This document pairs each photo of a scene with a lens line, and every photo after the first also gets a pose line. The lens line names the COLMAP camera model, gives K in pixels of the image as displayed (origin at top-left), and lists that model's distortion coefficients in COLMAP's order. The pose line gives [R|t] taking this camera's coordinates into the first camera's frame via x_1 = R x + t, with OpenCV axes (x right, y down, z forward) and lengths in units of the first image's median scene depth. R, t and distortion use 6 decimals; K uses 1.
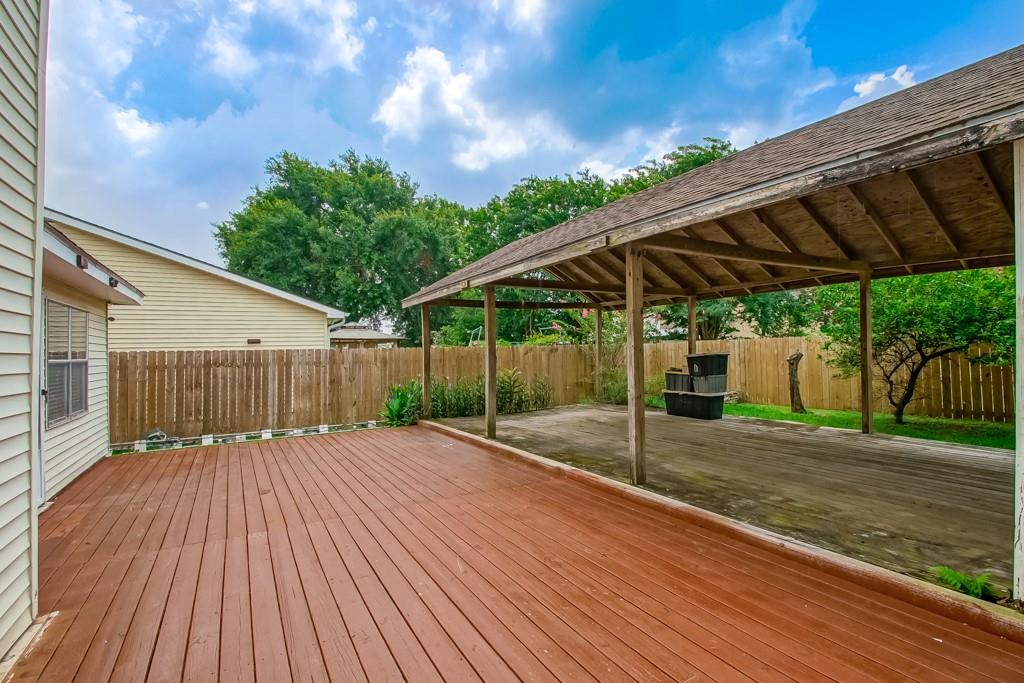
lens RADIAL K [[466.6, 0, 504.4], [0, 466.6, 340.0], [0, 0, 1]] dist [-0.005859, -0.007277]
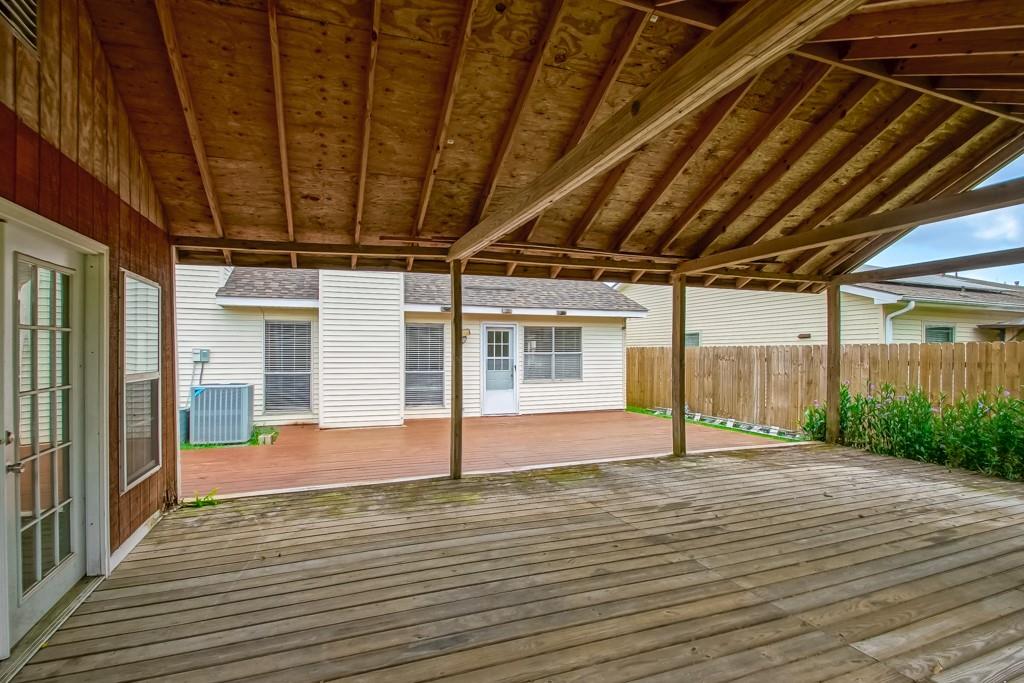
lens RADIAL K [[488.2, 0, 501.2], [0, 488.2, 347.1], [0, 0, 1]] dist [-0.028473, -0.001225]
pose [[-0.164119, 0.011412, -0.986375, 0.709763], [0.031494, 0.999484, 0.006324, -0.001264], [0.985938, -0.030027, -0.164394, 0.657548]]
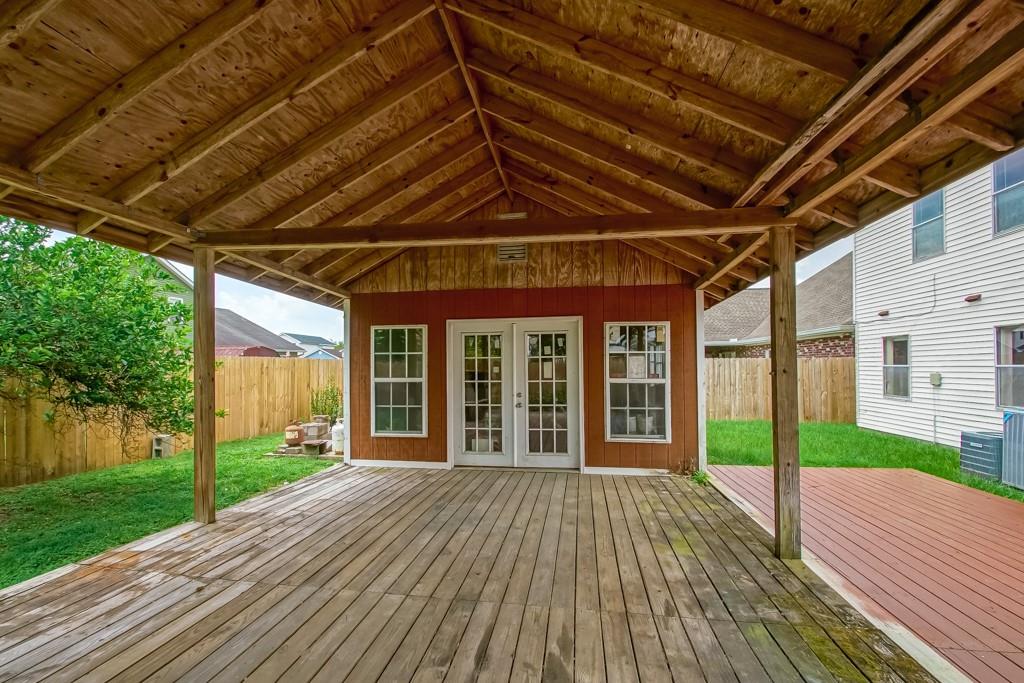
lens RADIAL K [[466.6, 0, 487.4], [0, 466.6, 361.8], [0, 0, 1]] dist [-0.005859, -0.007277]
pose [[-0.760691, 0.024041, 0.648668, 0.084654], [-0.002222, 0.999212, -0.039639, 0.015290], [-0.649110, -0.031594, -0.760038, 0.945556]]
